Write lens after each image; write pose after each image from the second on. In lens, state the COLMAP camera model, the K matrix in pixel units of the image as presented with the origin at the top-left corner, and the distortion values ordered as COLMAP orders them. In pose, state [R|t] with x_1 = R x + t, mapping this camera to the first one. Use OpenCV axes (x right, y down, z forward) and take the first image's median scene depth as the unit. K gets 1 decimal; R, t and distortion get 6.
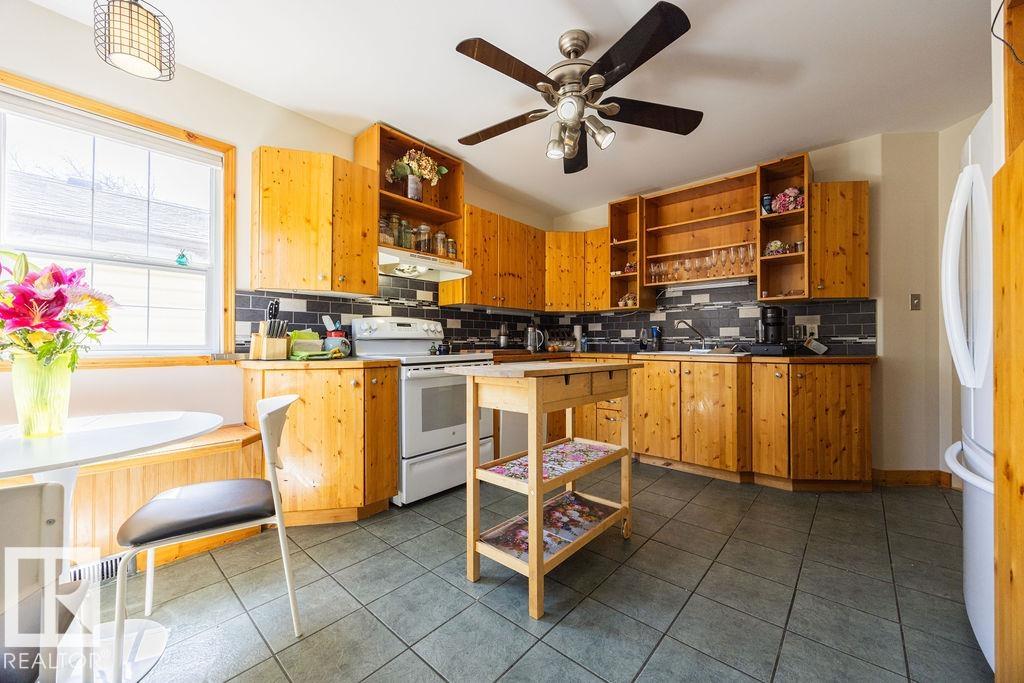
lens RADIAL K [[385.0, 0, 517.5], [0, 385.0, 339.8], [0, 0, 1]] dist [-0.011029, 0.000021]
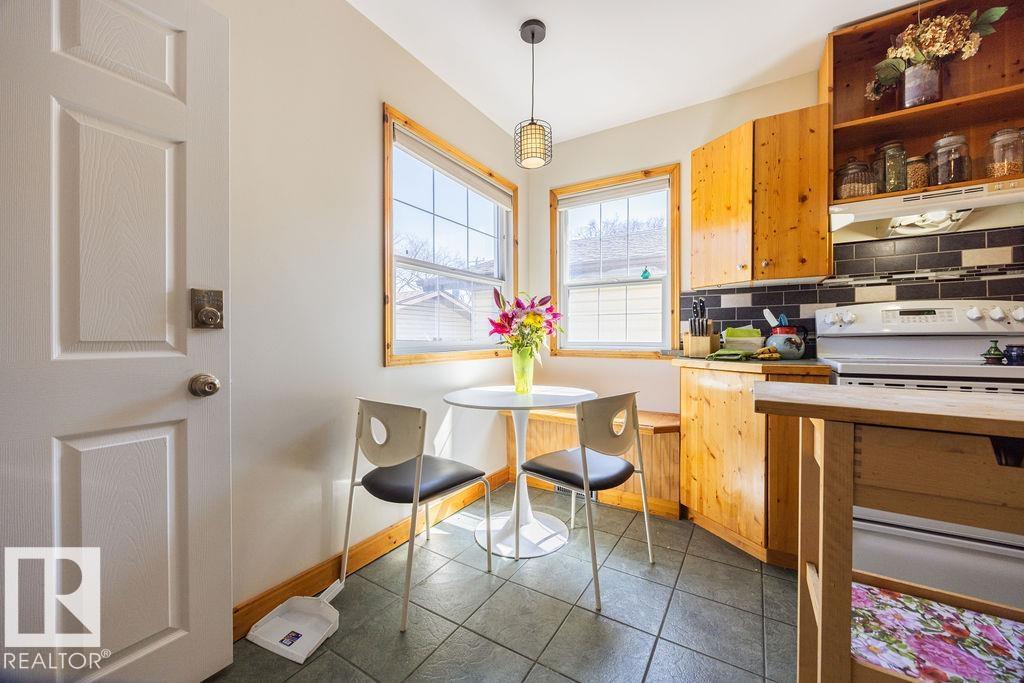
lens RADIAL K [[385.0, 0, 517.5], [0, 385.0, 339.8], [0, 0, 1]] dist [-0.011029, 0.000021]
pose [[0.159039, 0.001194, -0.987272, 0.252006], [0.007017, 0.999973, 0.002340, -0.000724], [0.987247, -0.007300, 0.159026, 0.319545]]
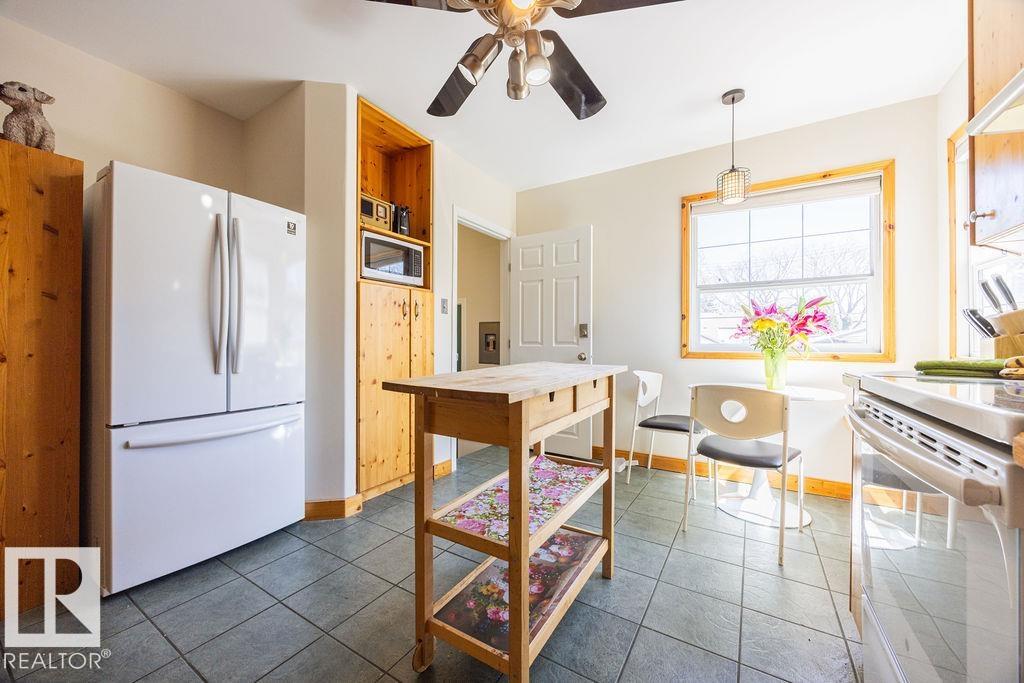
lens RADIAL K [[385.0, 0, 517.5], [0, 385.0, 339.8], [0, 0, 1]] dist [-0.011029, 0.000021]
pose [[-0.985310, -0.008331, -0.170571, 0.195986], [-0.006428, 0.999911, -0.011703, 0.009963], [0.170653, -0.010434, -0.985276, 1.289012]]
